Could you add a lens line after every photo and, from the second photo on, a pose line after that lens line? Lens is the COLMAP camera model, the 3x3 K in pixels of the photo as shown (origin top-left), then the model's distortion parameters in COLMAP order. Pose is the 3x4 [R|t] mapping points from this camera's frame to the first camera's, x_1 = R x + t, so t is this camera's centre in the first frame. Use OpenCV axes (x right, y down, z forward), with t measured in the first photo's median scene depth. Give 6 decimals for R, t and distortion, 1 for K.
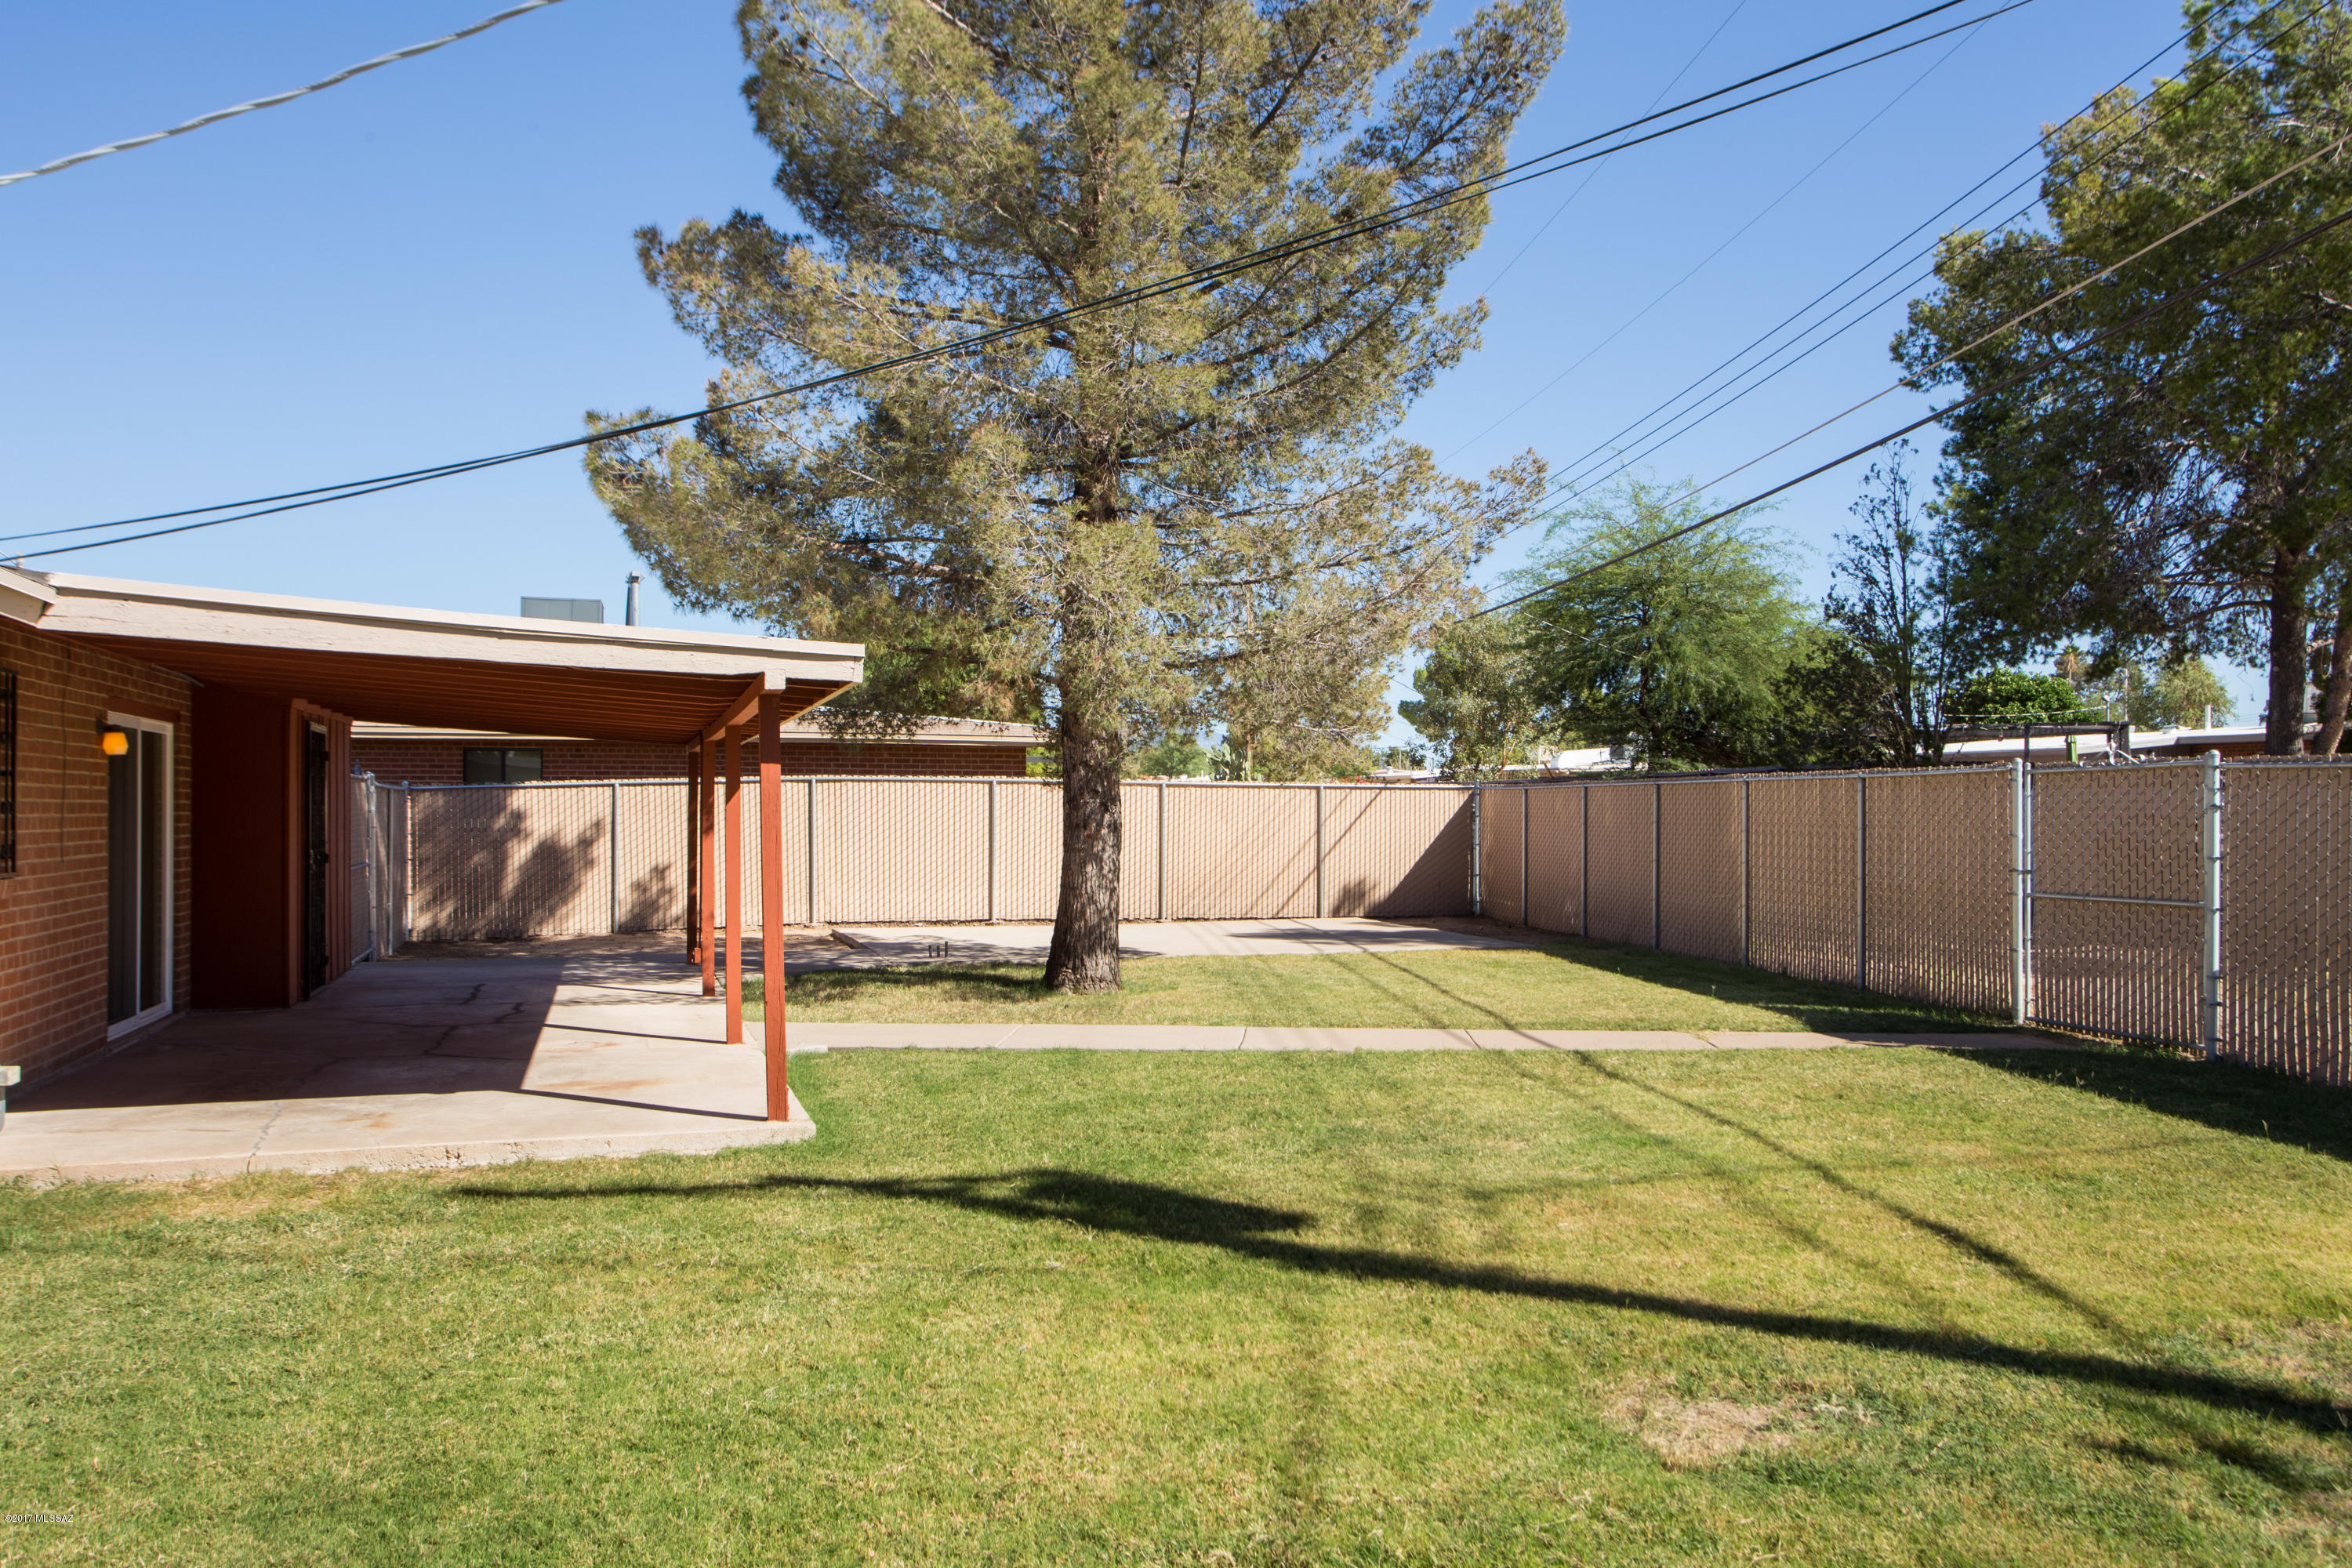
lens RADIAL K [[1883.6, 0, 1181.2], [0, 1883.6, 794.3], [0, 0, 1]] dist [0.005969, 0.000530]
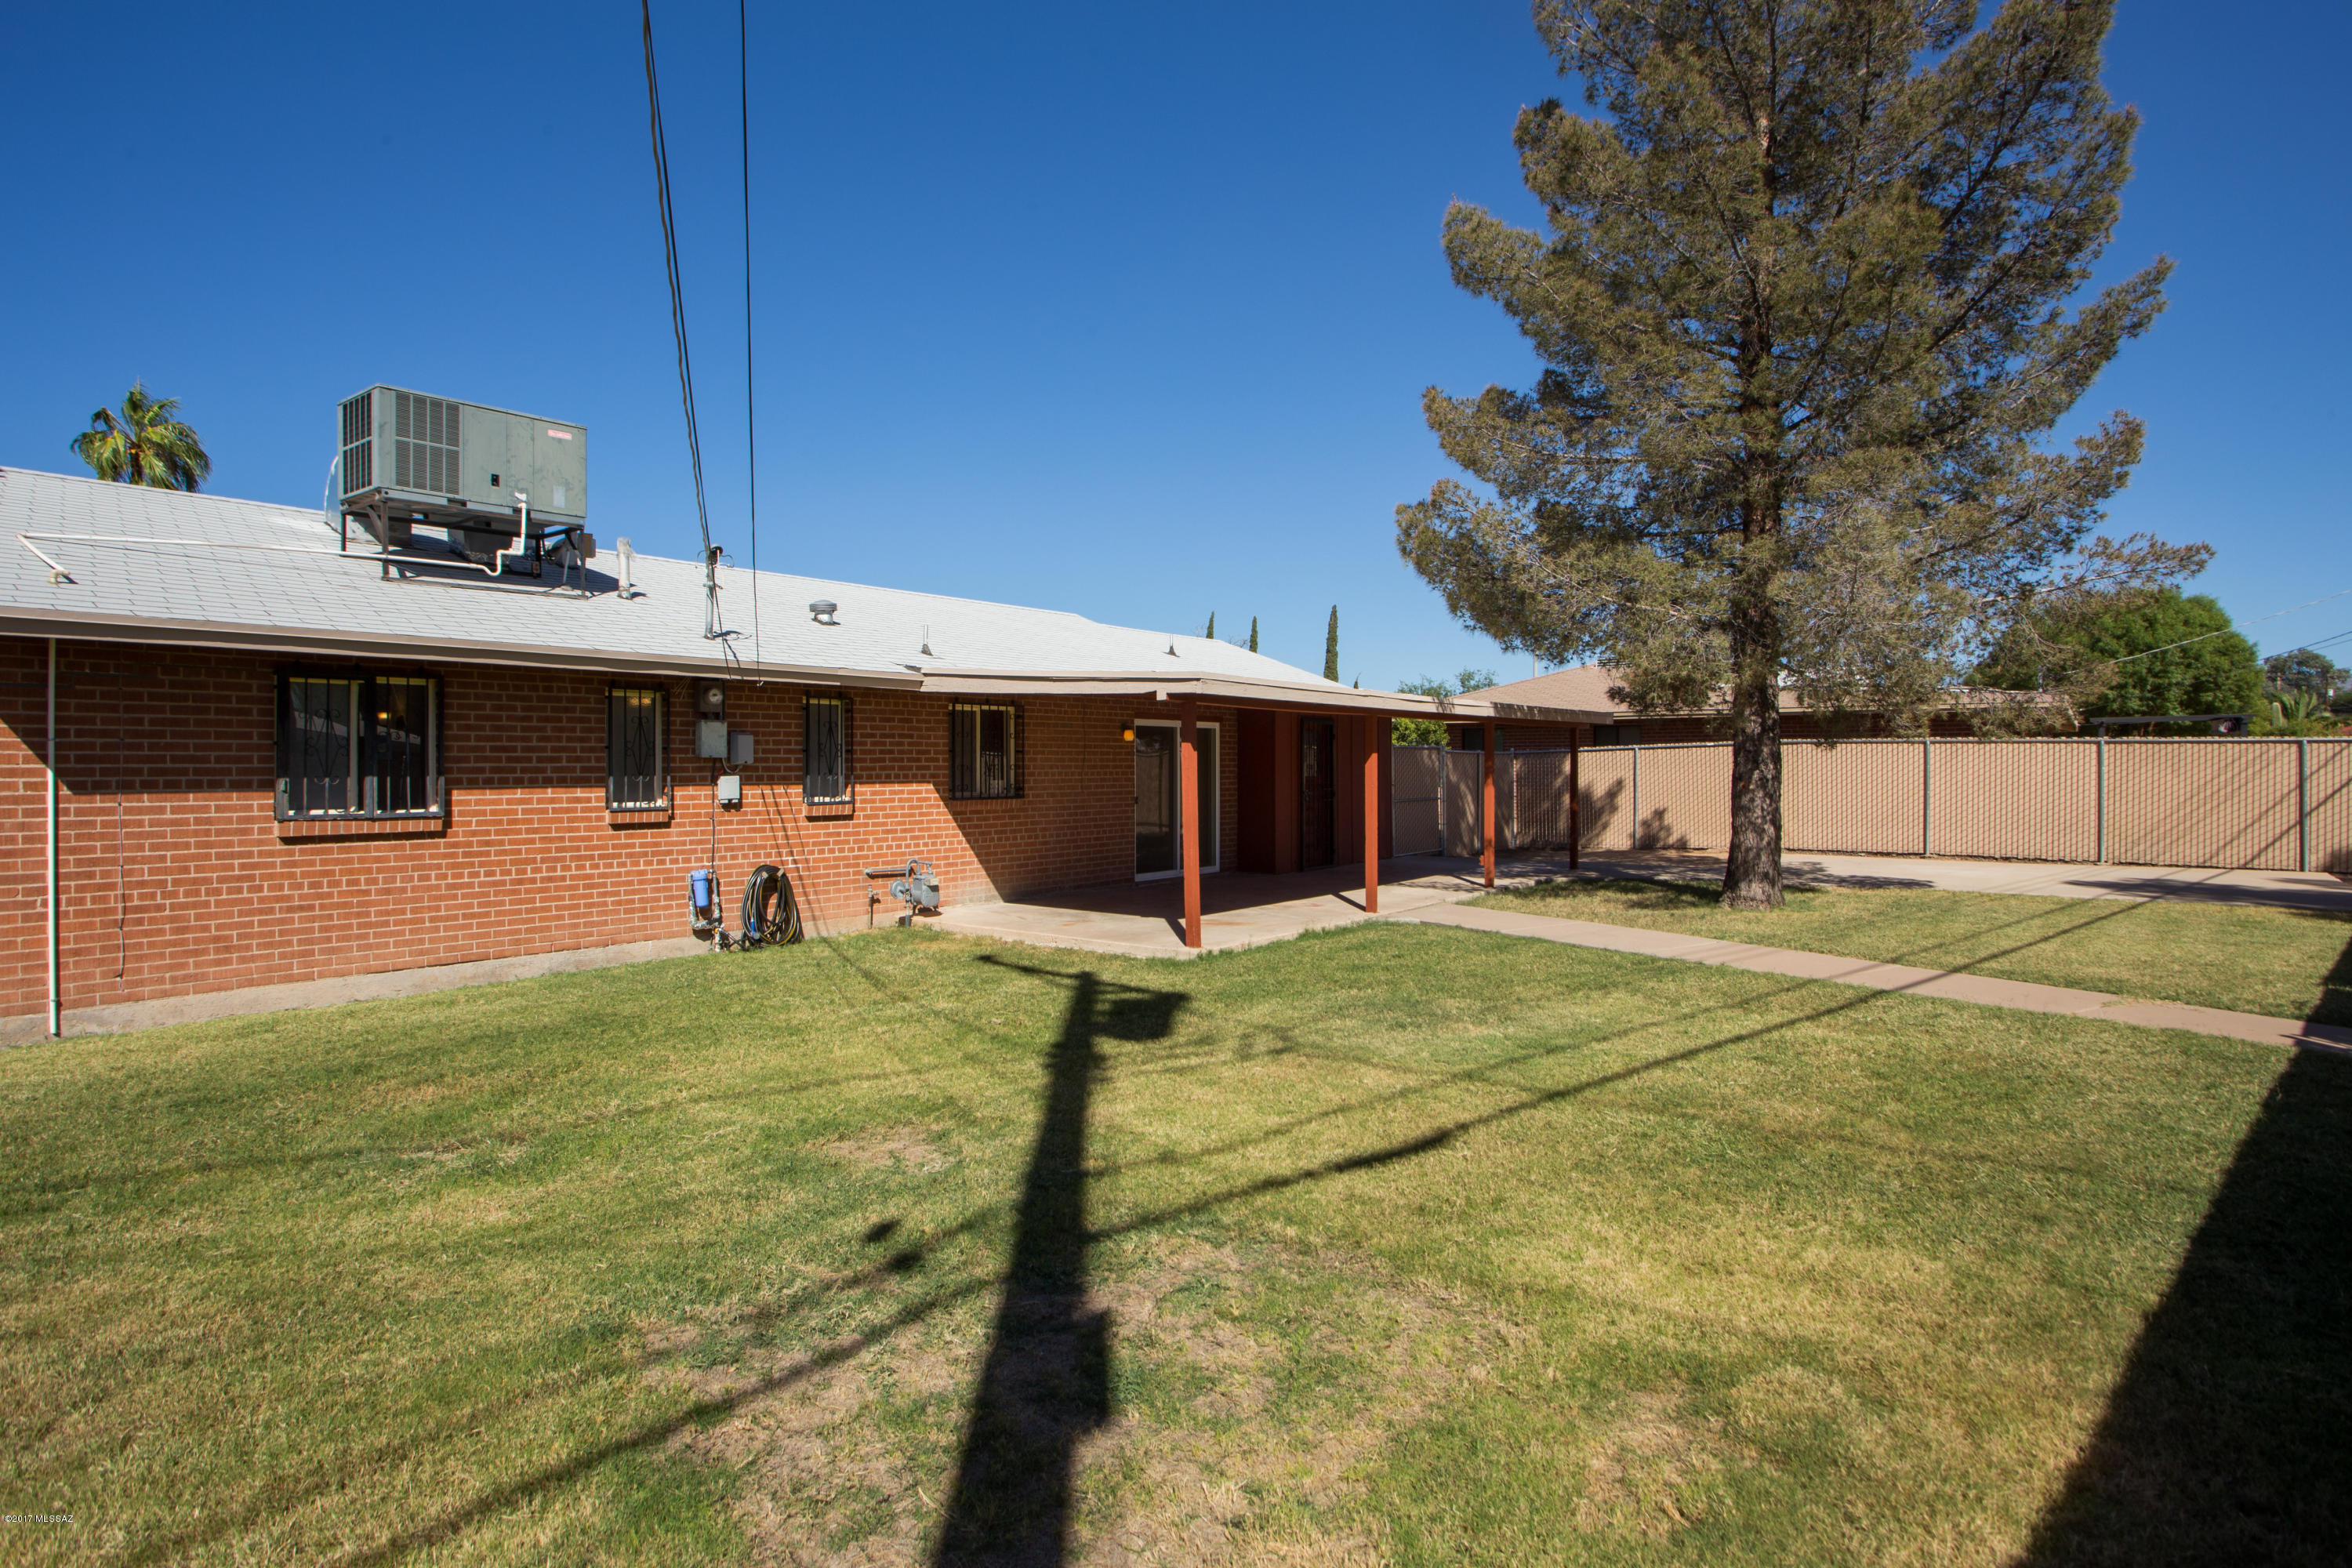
lens RADIAL K [[1234.7, 0, 1185.4], [0, 1234.7, 766.4], [0, 0, 1]] dist [-0.046264, 0.008826]
pose [[0.555771, -0.000551, -0.831335, 0.316014], [0.009418, 0.999940, 0.005633, -0.000062], [0.831282, -0.010960, 0.555743, 0.159409]]
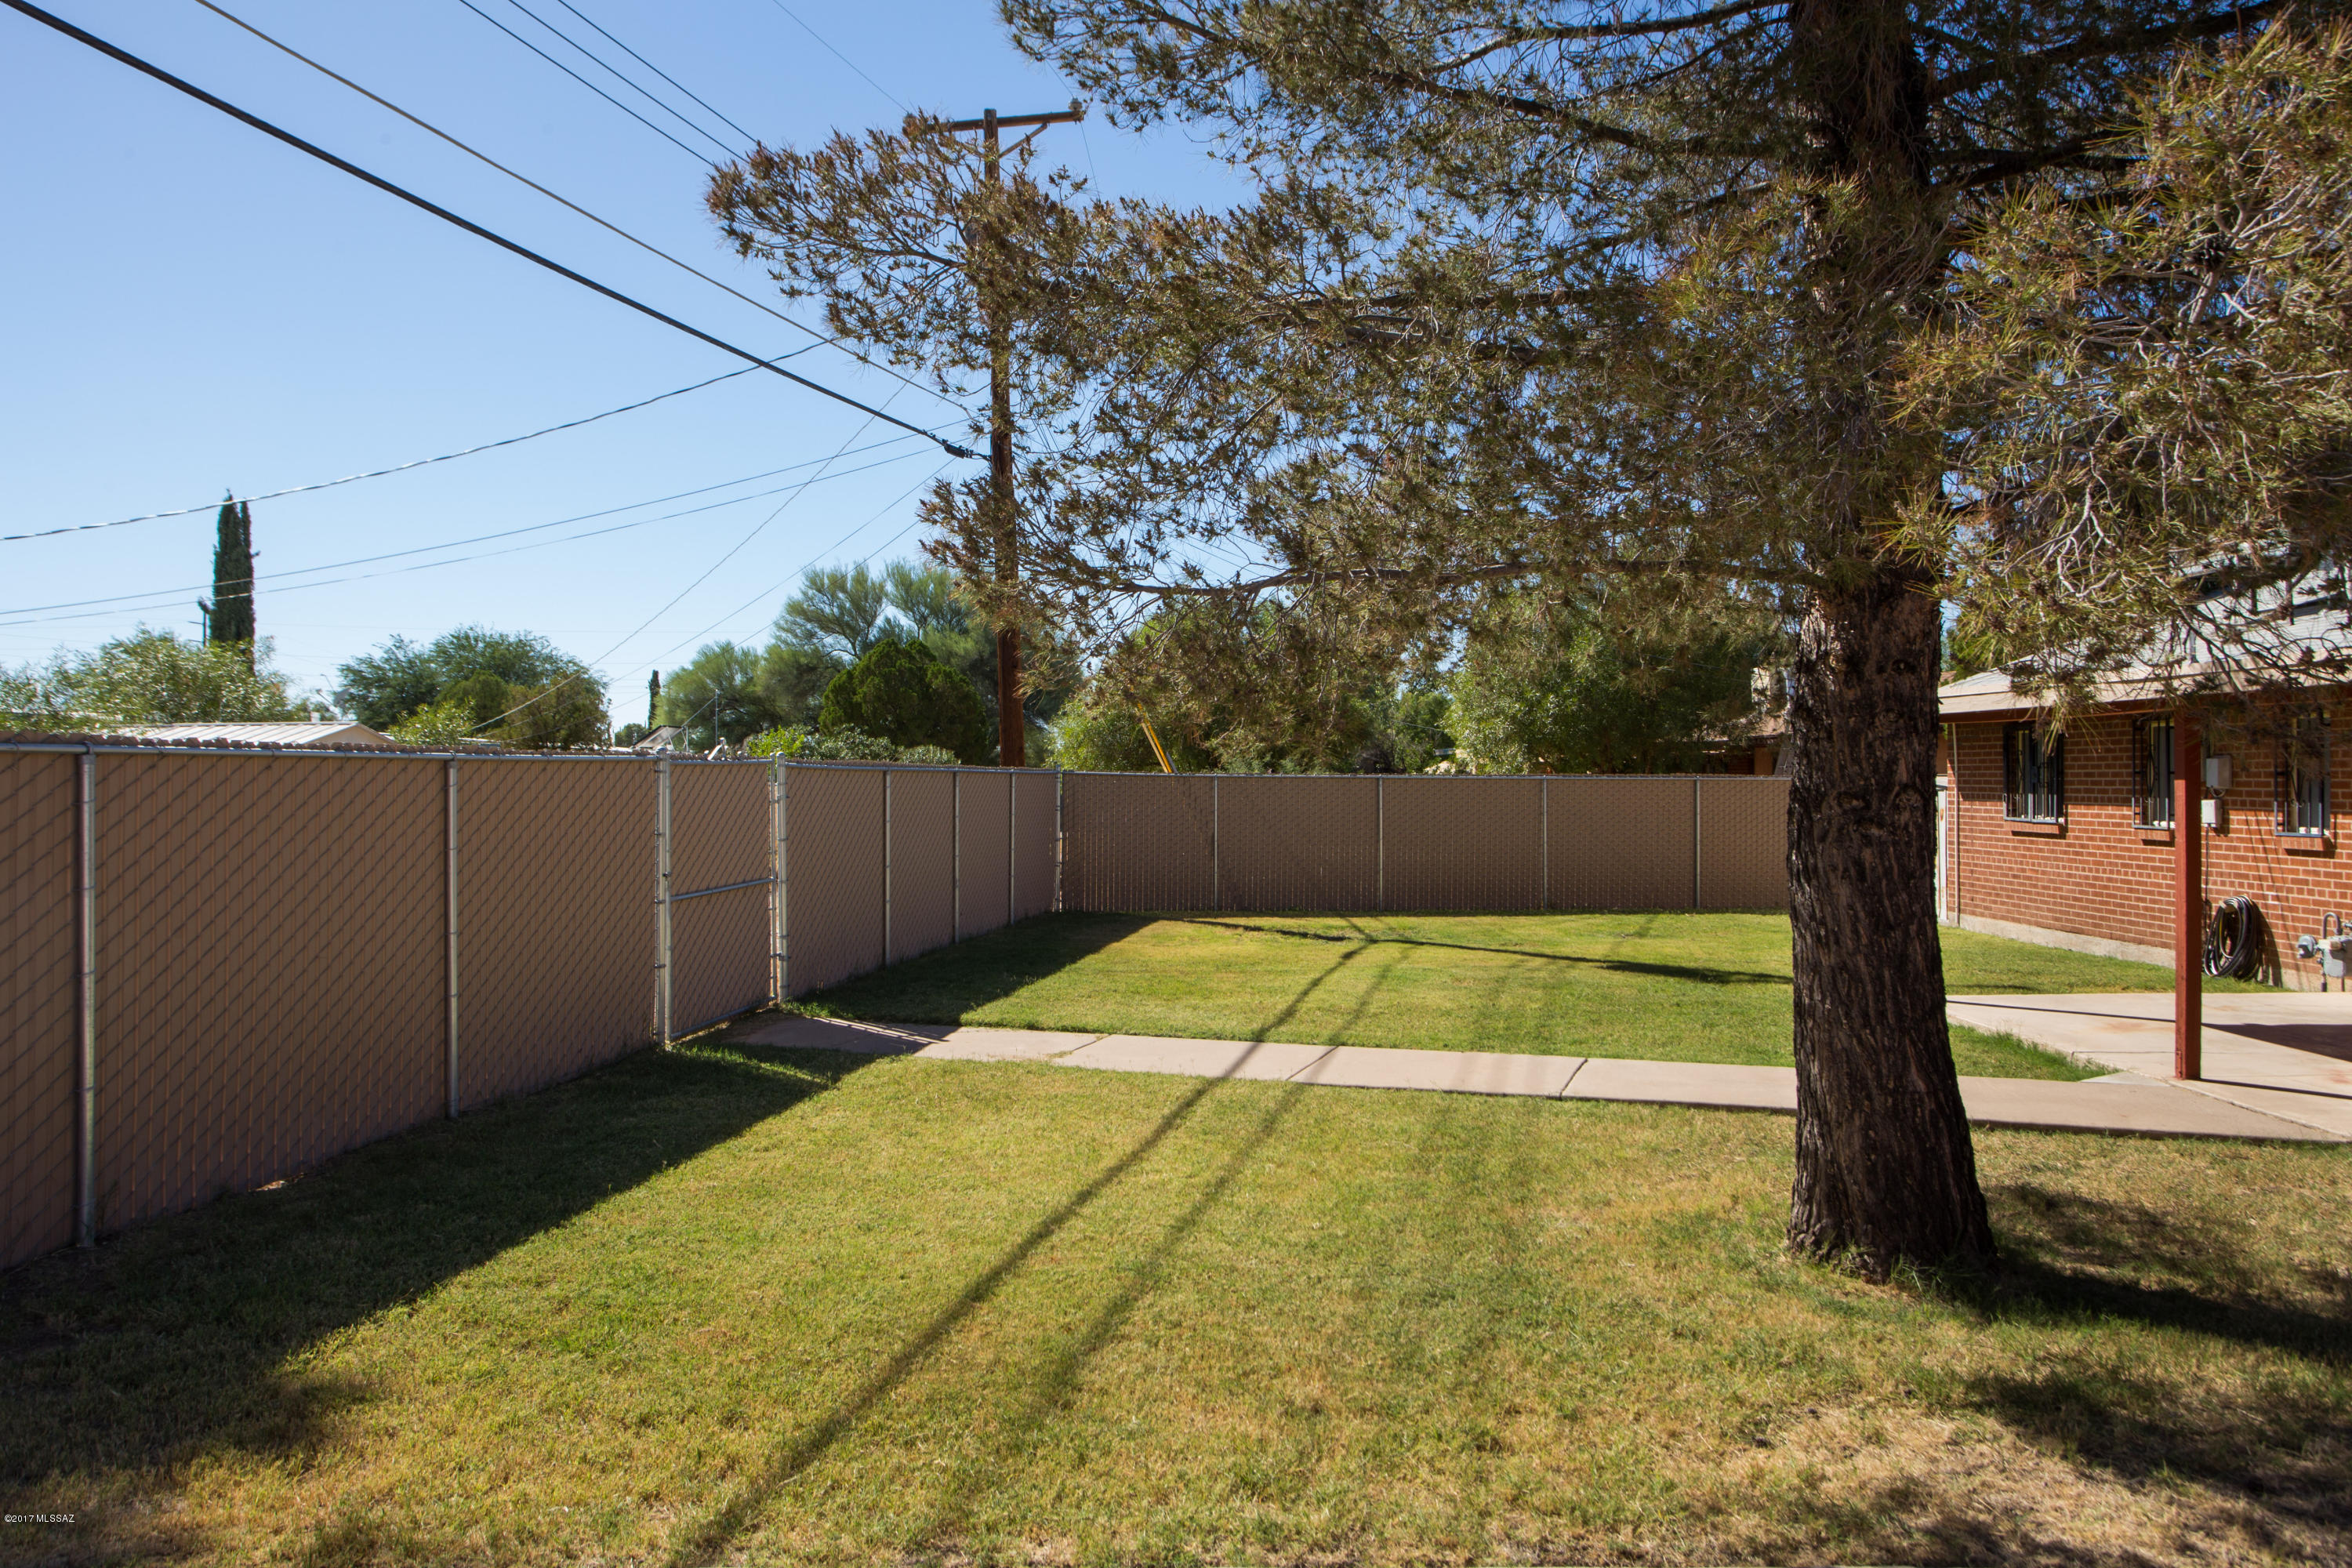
lens RADIAL K [[1602.4, 0, 1211.4], [0, 1602.4, 771.2], [0, 0, 1]] dist [-0.008806, 0.011726]
pose [[-0.955947, 0.003510, 0.293518, -0.014748], [0.000271, 0.999939, -0.011075, 0.000335], [-0.293539, -0.010507, -0.955889, 1.042712]]
